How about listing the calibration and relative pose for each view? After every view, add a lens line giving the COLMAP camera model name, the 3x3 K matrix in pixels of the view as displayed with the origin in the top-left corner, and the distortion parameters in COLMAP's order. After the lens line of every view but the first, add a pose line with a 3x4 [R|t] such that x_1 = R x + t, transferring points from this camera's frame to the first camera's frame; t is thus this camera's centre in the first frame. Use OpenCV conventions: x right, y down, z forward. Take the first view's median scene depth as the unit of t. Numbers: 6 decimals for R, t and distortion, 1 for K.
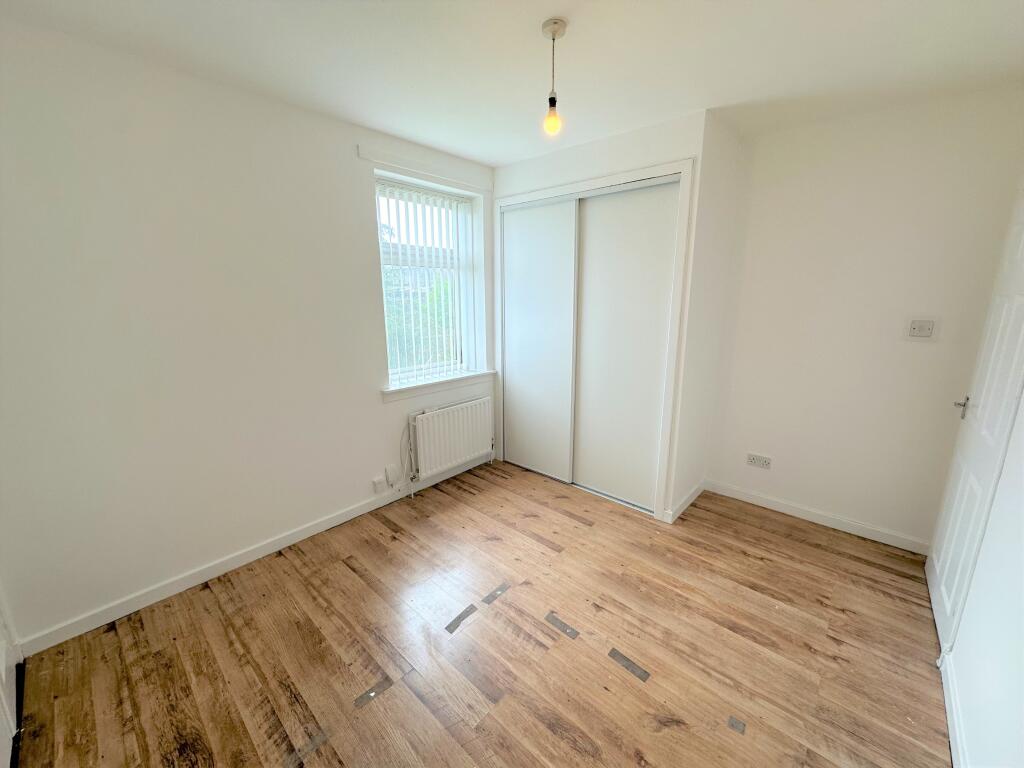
lens RADIAL K [[407.4, 0, 511.2], [0, 407.4, 379.8], [0, 0, 1]] dist [0.000877, 0.000067]
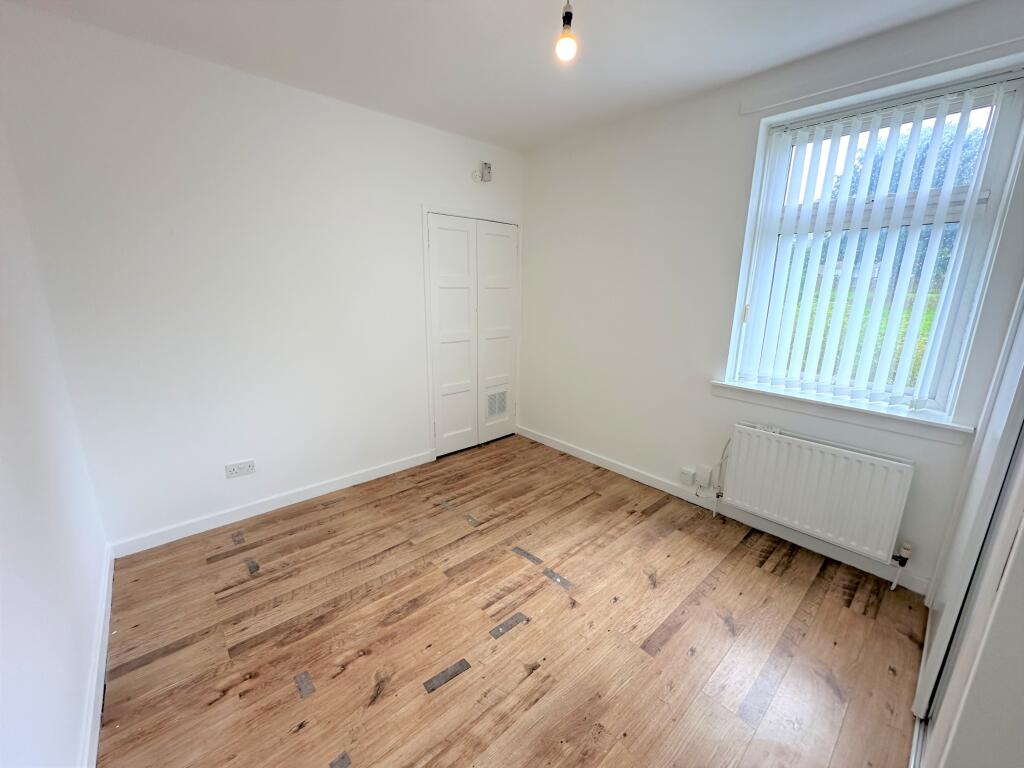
lens RADIAL K [[407.4, 0, 511.4], [0, 407.4, 388.4], [0, 0, 1]] dist [0.000877, 0.000067]
pose [[-0.108016, 0.243737, -0.963807, 0.863658], [-0.217016, 0.940318, 0.262118, -0.137767], [0.970173, 0.237475, -0.048675, 0.909077]]
